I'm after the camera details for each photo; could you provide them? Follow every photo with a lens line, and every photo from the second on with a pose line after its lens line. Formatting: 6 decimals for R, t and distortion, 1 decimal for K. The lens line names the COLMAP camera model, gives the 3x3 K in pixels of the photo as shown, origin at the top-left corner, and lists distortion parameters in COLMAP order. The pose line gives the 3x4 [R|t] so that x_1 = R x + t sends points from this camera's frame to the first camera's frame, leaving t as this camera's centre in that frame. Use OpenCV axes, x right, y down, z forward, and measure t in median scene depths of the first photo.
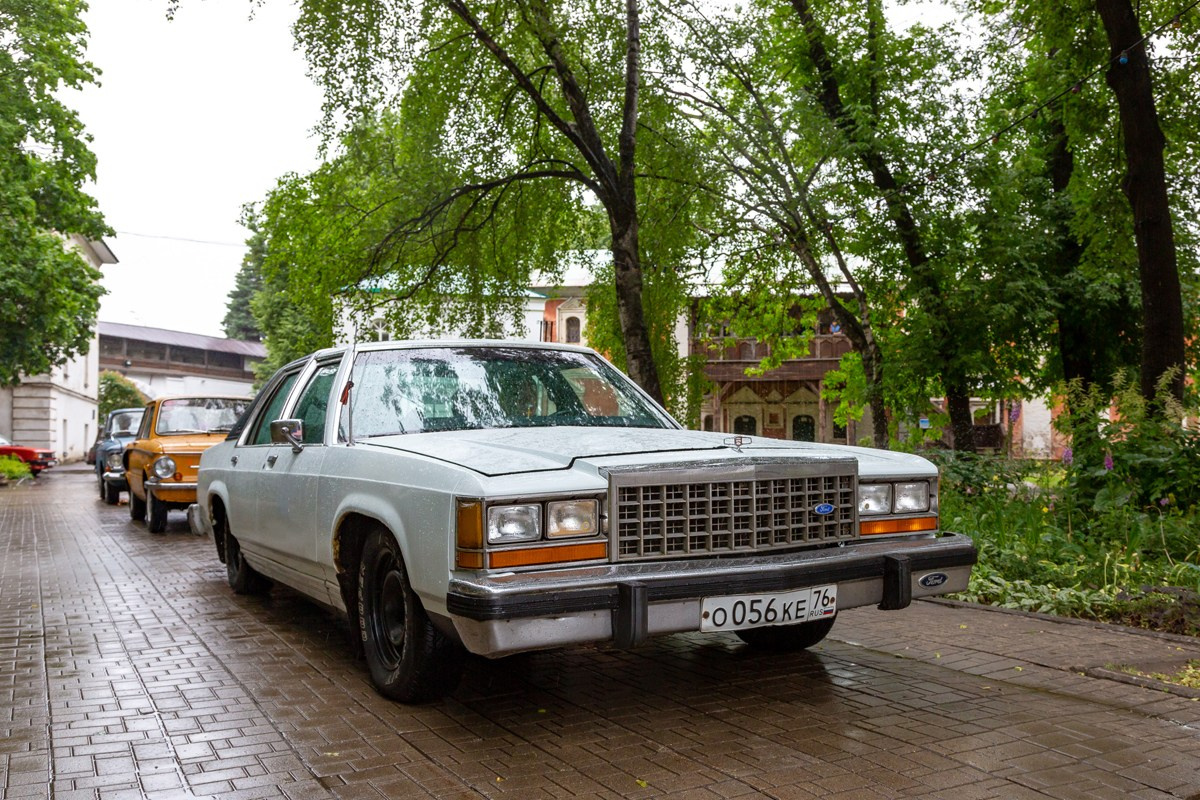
lens RADIAL K [[961.5, 0, 602.4], [0, 961.5, 412.9], [0, 0, 1]] dist [0.000109, 0.008776]
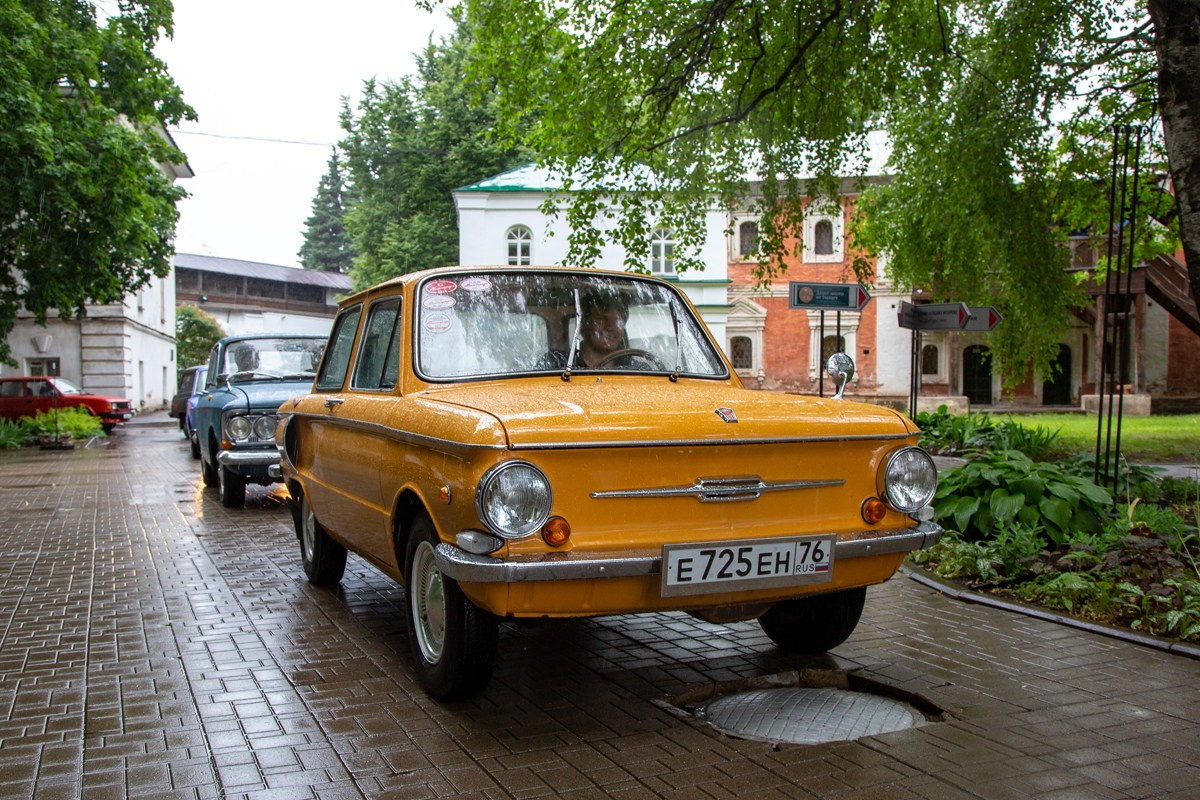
lens RADIAL K [[1089.5, 0, 600.0], [0, 1089.5, 400.0], [0, 0, 1]] dist [-0.118133, 0.206125]
pose [[0.994472, -0.008553, -0.104654, -0.080285], [0.013485, 0.998827, 0.046511, 0.002929], [0.104133, -0.047665, 0.993421, 0.141077]]
